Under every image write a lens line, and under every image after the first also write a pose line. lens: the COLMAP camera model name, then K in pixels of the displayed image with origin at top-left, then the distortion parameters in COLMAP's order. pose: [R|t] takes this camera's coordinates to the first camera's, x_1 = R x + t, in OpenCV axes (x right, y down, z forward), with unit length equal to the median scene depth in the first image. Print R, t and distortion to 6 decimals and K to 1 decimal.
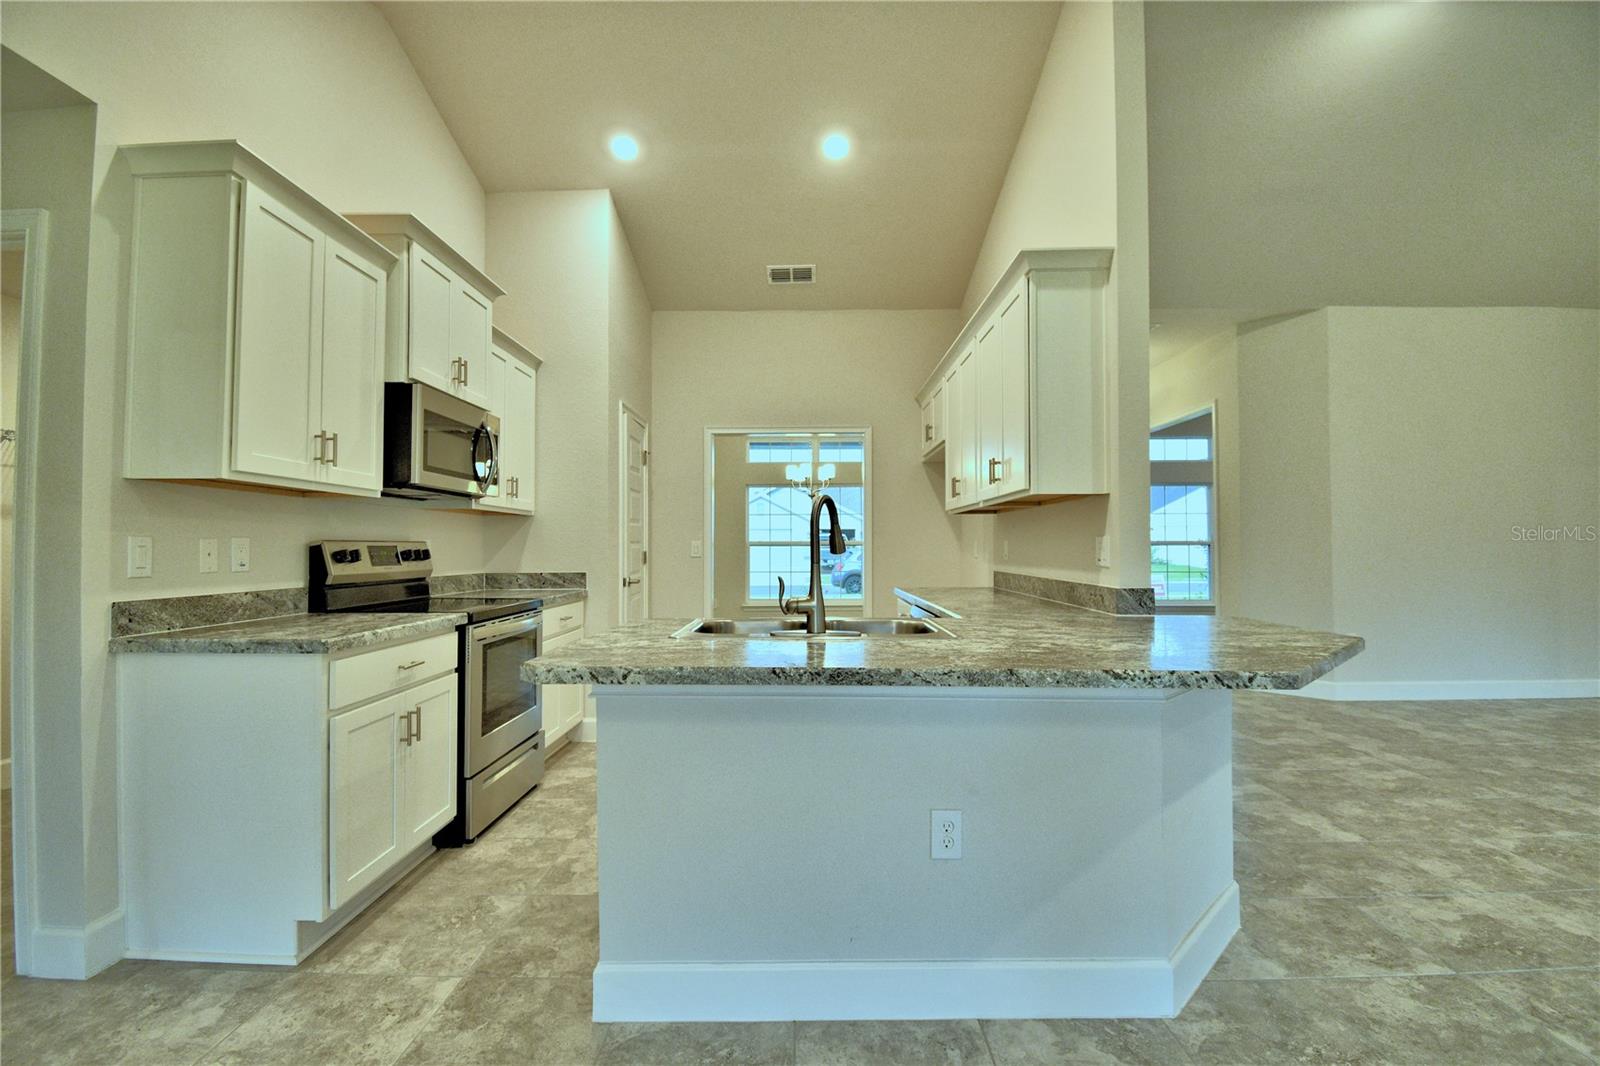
lens RADIAL K [[704.4, 0, 794.4], [0, 704.4, 533.1], [0, 0, 1]] dist [0.015152, -0.022334]
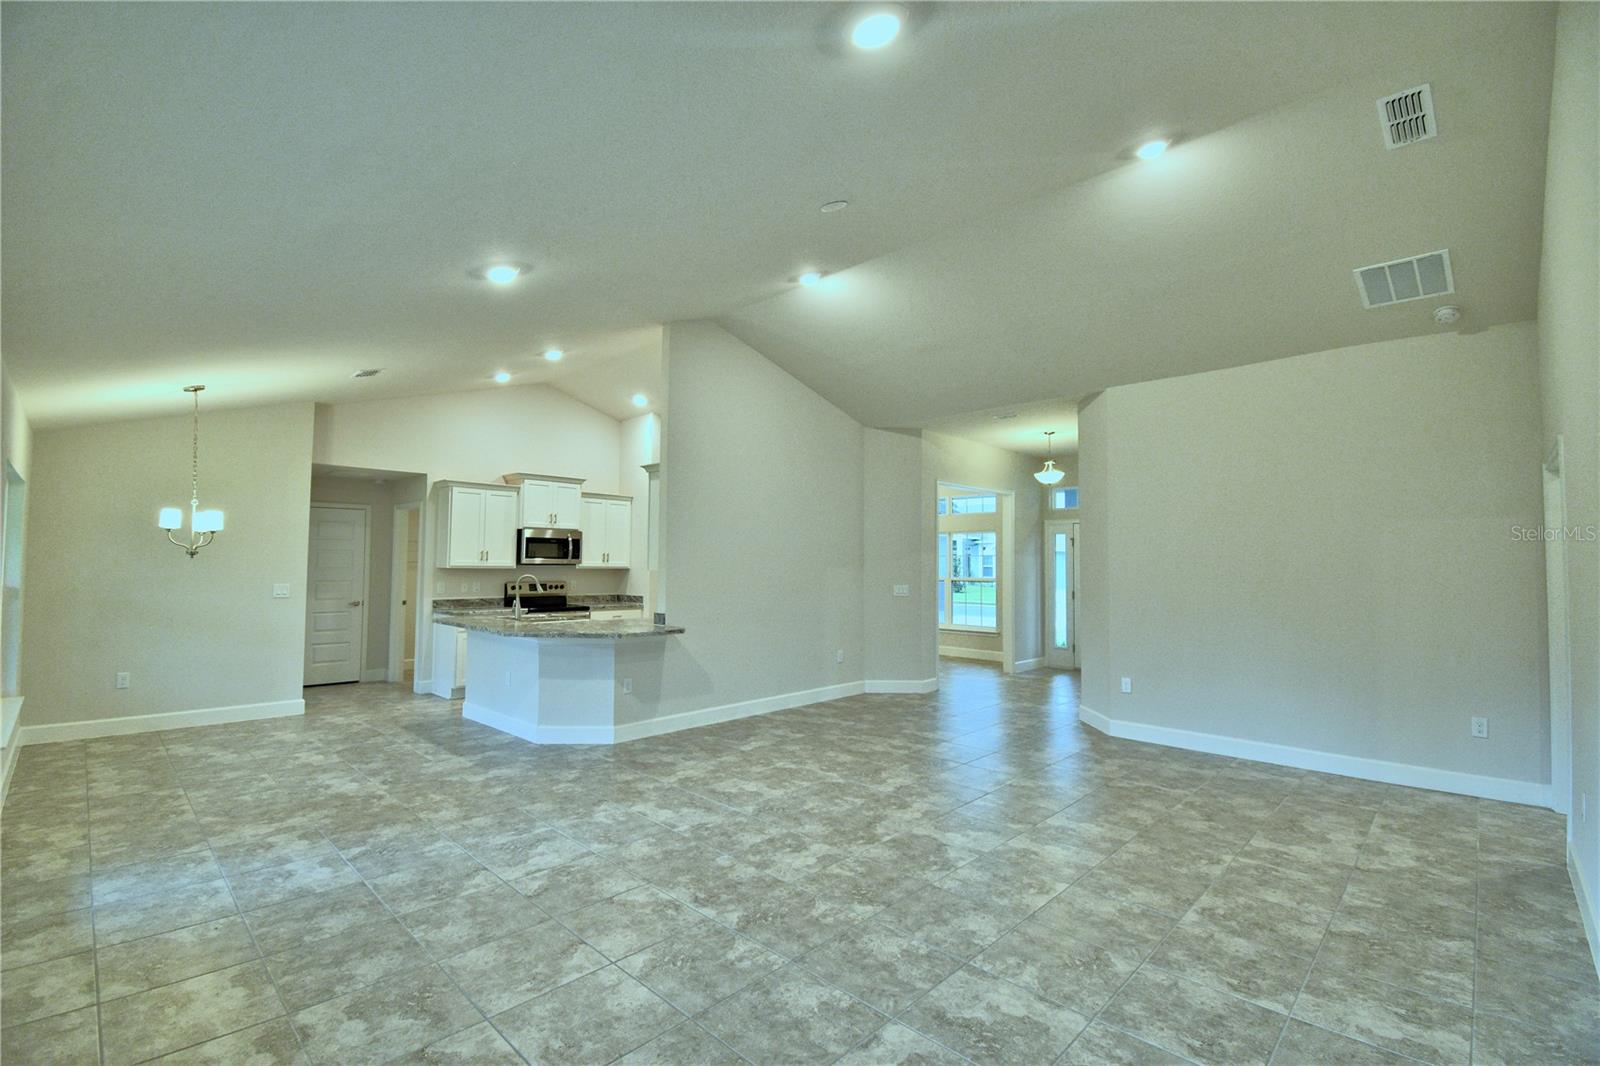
lens RADIAL K [[704.4, 0, 790.8], [0, 704.4, 531.3], [0, 0, 1]] dist [0.015152, -0.022334]
pose [[0.724008, -0.023959, -0.689376, 2.277246], [0.004039, 0.999527, -0.030496, -0.109912], [0.689780, 0.019295, 0.723762, -0.342460]]
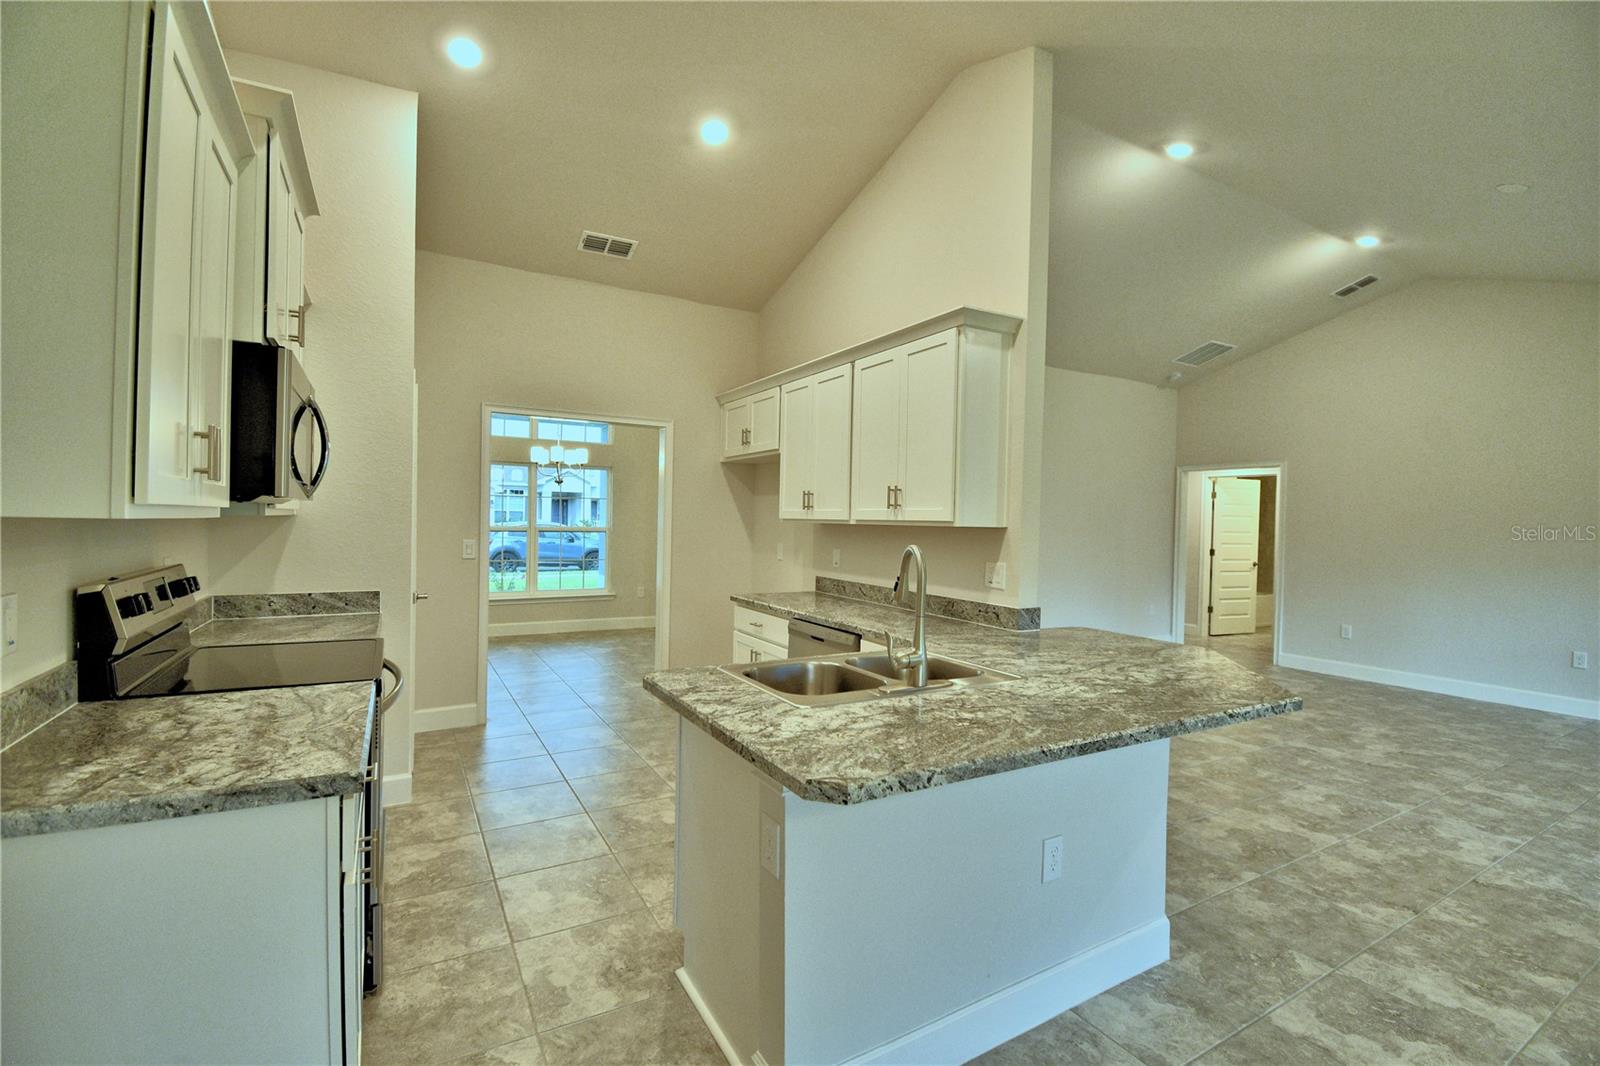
lens RADIAL K [[704.4, 0, 794.9], [0, 704.4, 531.7], [0, 0, 1]] dist [0.015152, -0.022334]
pose [[0.860296, 0.012031, 0.509654, -0.460653], [-0.033865, 0.998862, 0.033583, -0.076486], [-0.508669, -0.046151, 0.859724, 0.168189]]
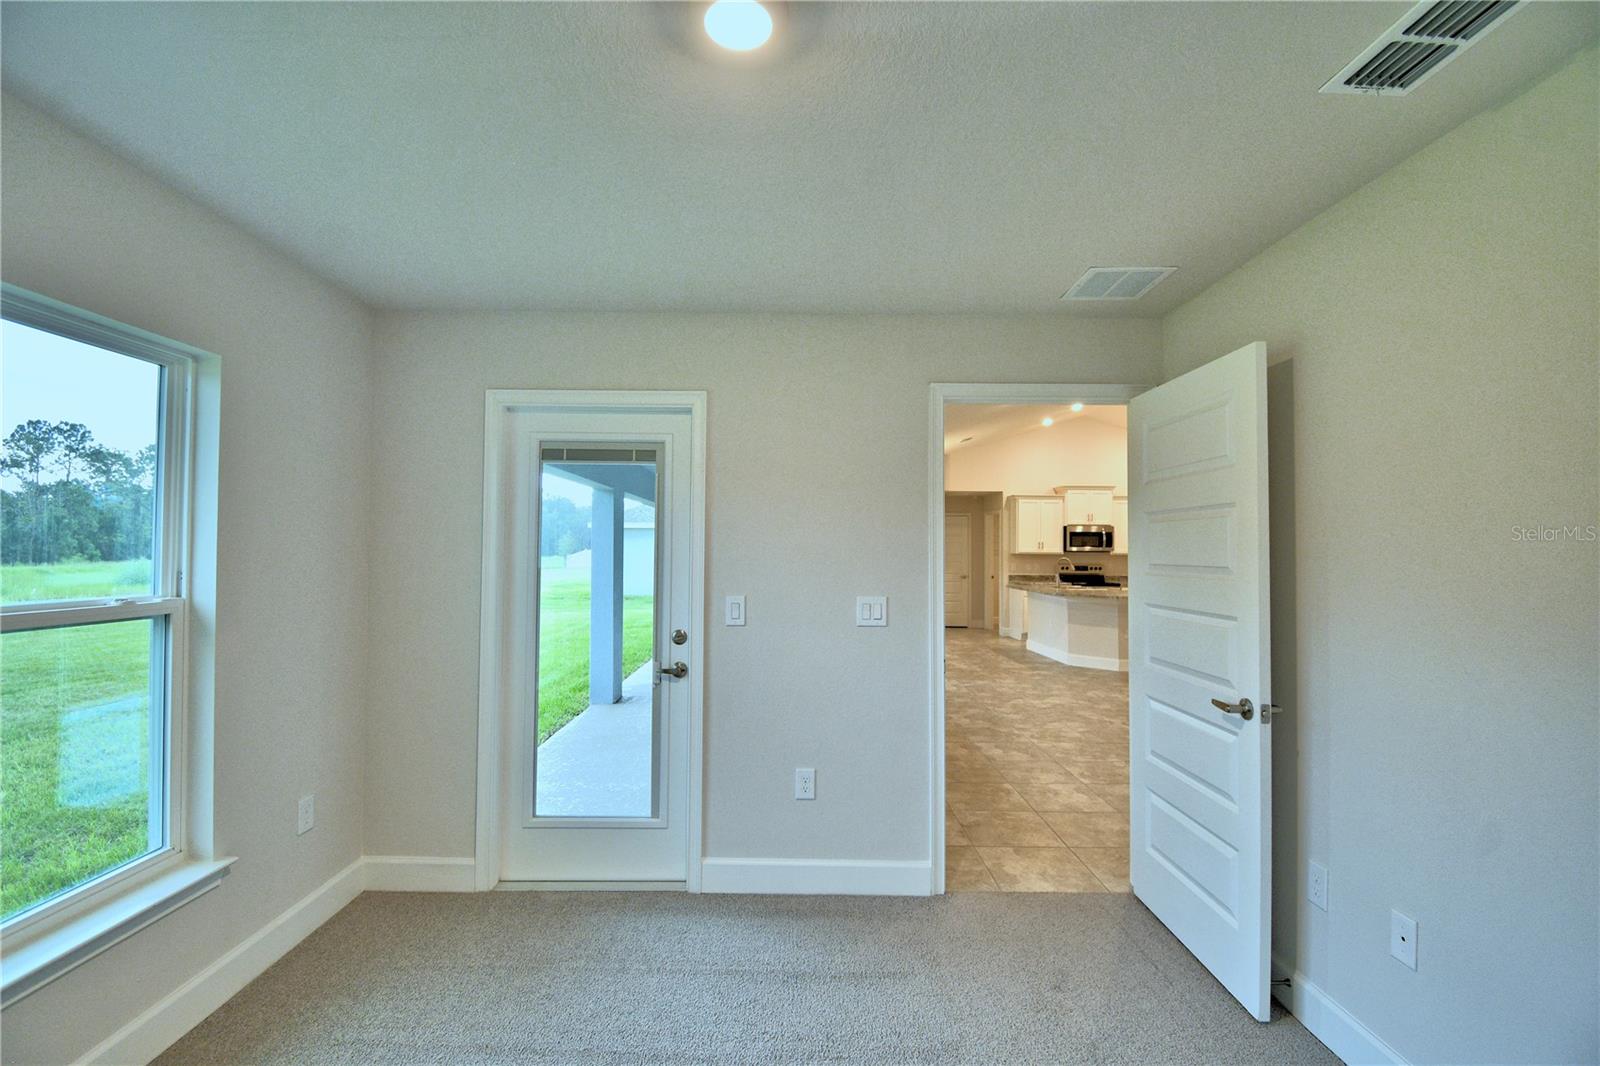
lens RADIAL K [[704.4, 0, 797.5], [0, 704.4, 533.0], [0, 0, 1]] dist [0.015152, -0.022334]
pose [[0.027114, -0.020199, -0.999428, 3.488512], [0.015216, 0.999688, -0.019792, -0.115656], [0.999517, -0.014671, 0.027413, -0.661413]]
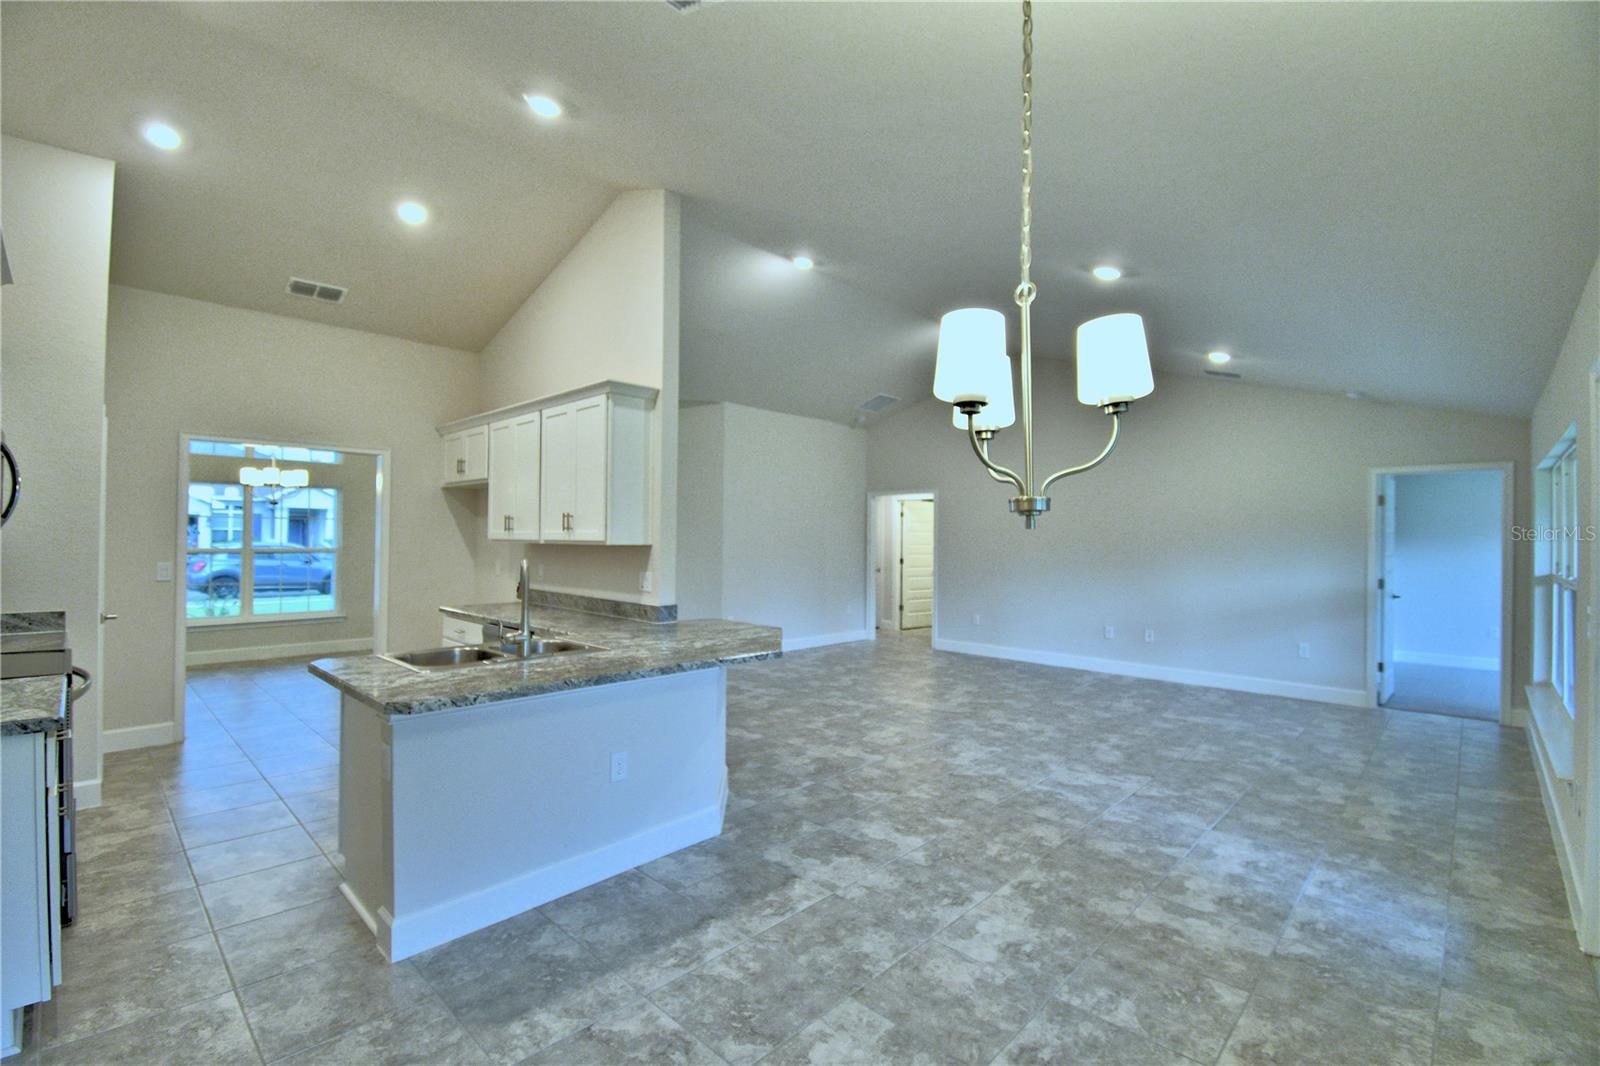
lens RADIAL K [[704.4, 0, 792.8], [0, 704.4, 531.0], [0, 0, 1]] dist [0.015152, -0.022334]
pose [[0.683481, 0.017392, 0.729761, -0.477768], [-0.027610, 0.999617, 0.002036, -0.098384], [-0.729446, -0.021541, 0.683699, -0.290104]]
